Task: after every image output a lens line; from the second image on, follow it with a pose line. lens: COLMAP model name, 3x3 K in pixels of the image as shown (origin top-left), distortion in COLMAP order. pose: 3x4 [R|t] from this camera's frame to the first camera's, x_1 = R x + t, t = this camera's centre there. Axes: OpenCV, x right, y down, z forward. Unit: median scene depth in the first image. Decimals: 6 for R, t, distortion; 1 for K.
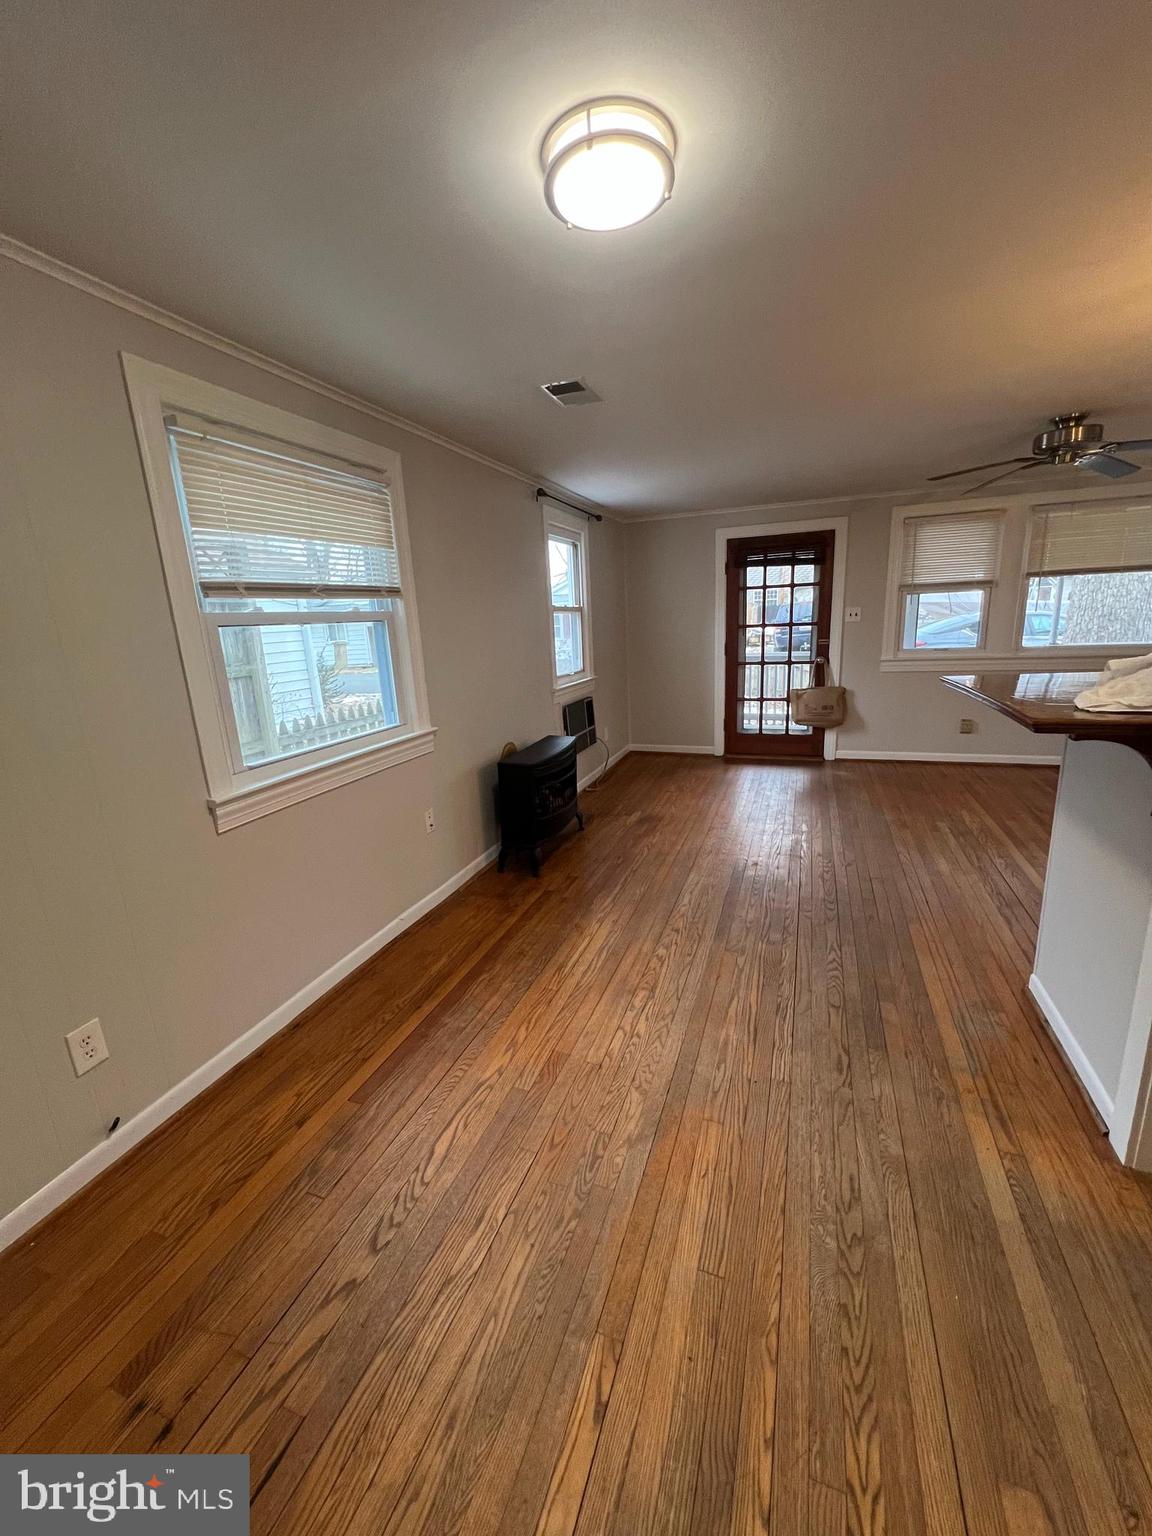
lens RADIAL K [[611.2, 0, 576.0], [0, 611.2, 768.0], [0, 0, 1]] dist [-0.001553, -0.000810]
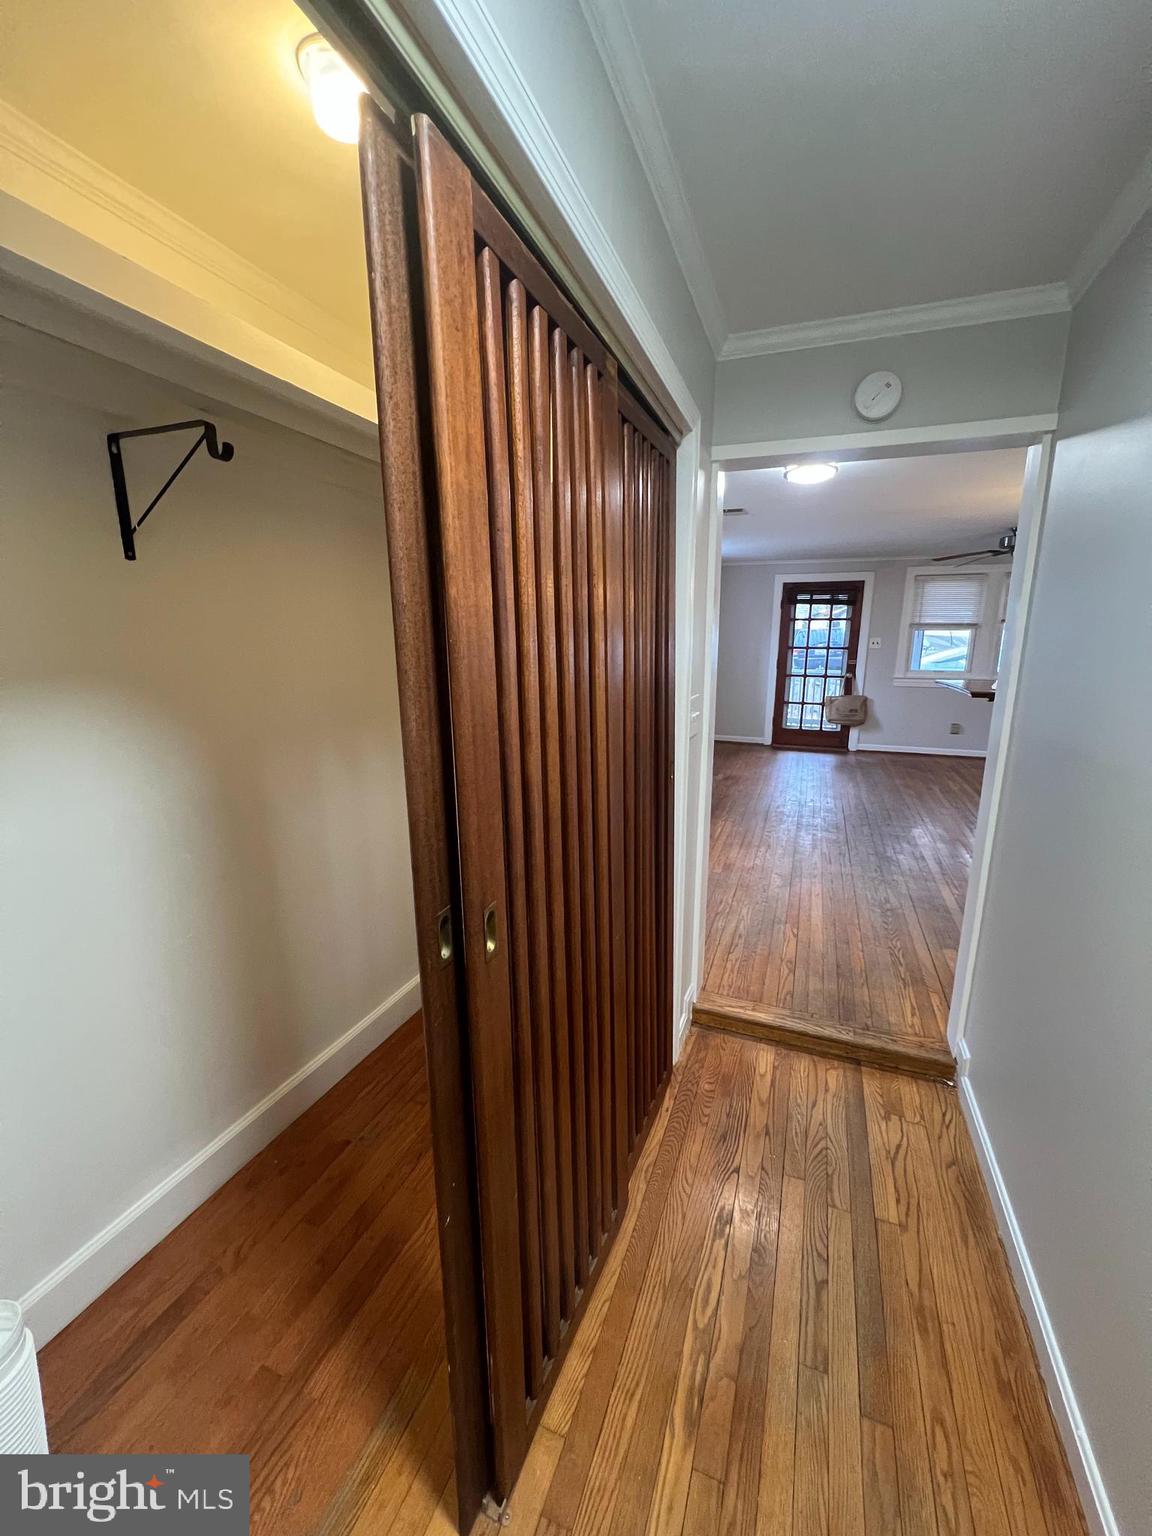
lens RADIAL K [[611.2, 0, 576.0], [0, 611.2, 768.0], [0, 0, 1]] dist [-0.001553, -0.000810]
pose [[0.998812, 0.048711, 0.001384, -0.212593], [-0.048669, 0.998576, -0.021828, 0.094212], [-0.002445, 0.021735, 0.999761, -0.374099]]
